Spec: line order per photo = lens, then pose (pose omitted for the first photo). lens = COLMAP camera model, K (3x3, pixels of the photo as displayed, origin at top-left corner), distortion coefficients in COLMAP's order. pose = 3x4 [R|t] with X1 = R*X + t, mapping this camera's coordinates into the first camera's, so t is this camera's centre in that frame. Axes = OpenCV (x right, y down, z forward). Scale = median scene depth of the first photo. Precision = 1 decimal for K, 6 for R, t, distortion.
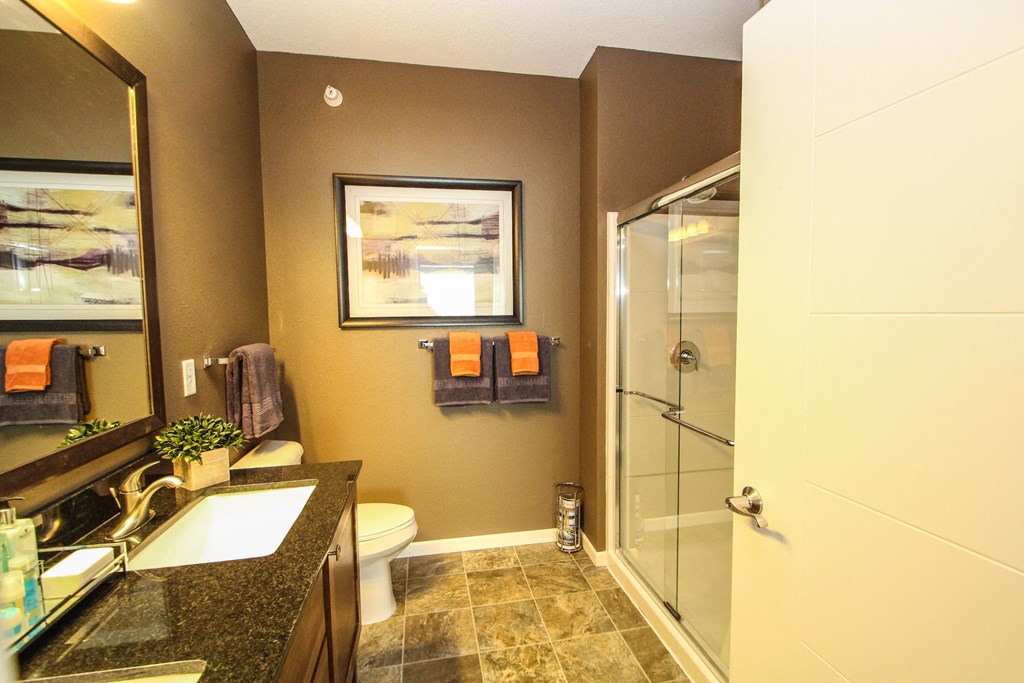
lens RADIAL K [[483.4, 0, 522.0], [0, 483.4, 344.5], [0, 0, 1]] dist [0.003983, -0.001687]
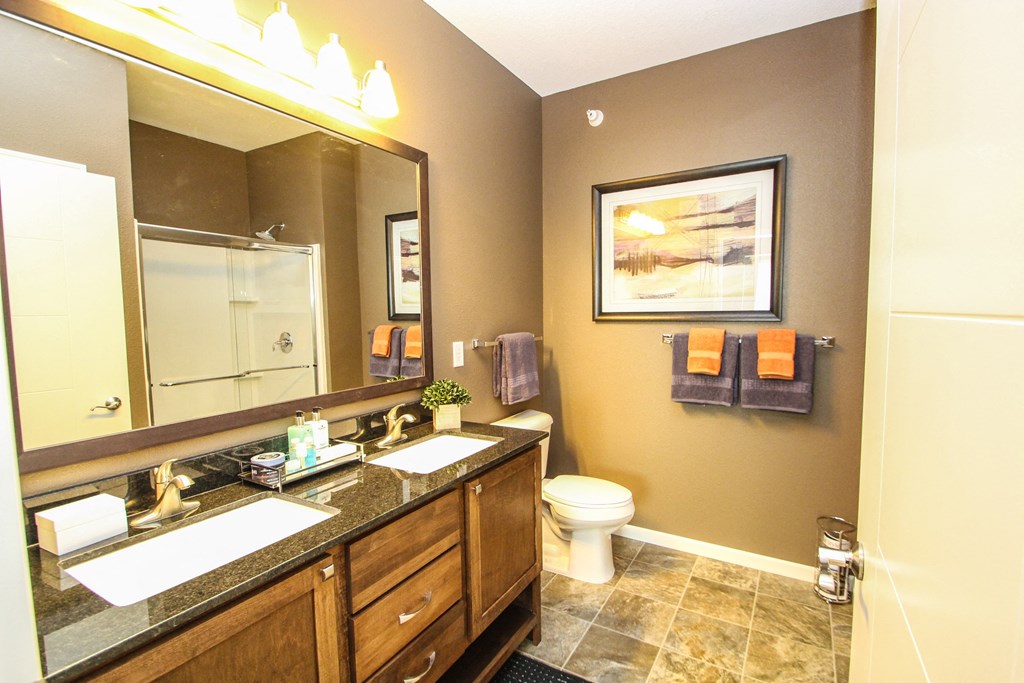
lens RADIAL K [[483.4, 0, 510.1], [0, 483.4, 344.9], [0, 0, 1]] dist [0.003983, -0.001687]
pose [[0.734608, 0.050375, -0.676619, 0.267156], [-0.040892, 0.998714, 0.029958, -0.005500], [0.677259, 0.005661, 0.735723, 0.036676]]
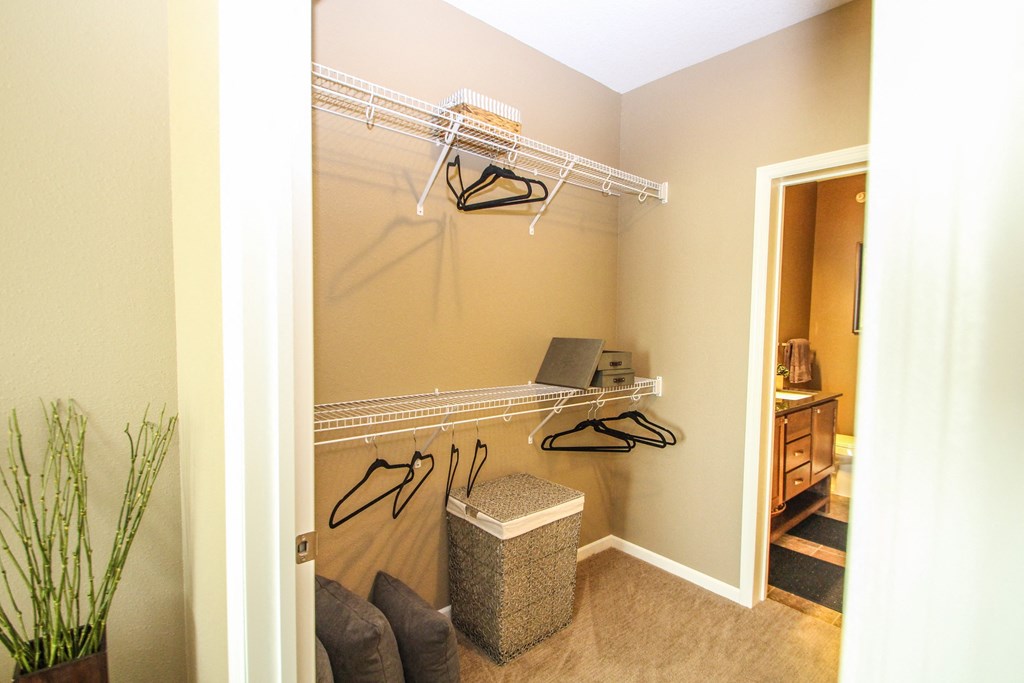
lens RADIAL K [[483.4, 0, 513.4], [0, 483.4, 345.4], [0, 0, 1]] dist [0.003983, -0.001687]
pose [[0.490196, 0.072221, -0.868615, 0.540631], [-0.083009, 0.995900, 0.035958, 0.046995], [0.867650, 0.054476, 0.494181, -0.902550]]
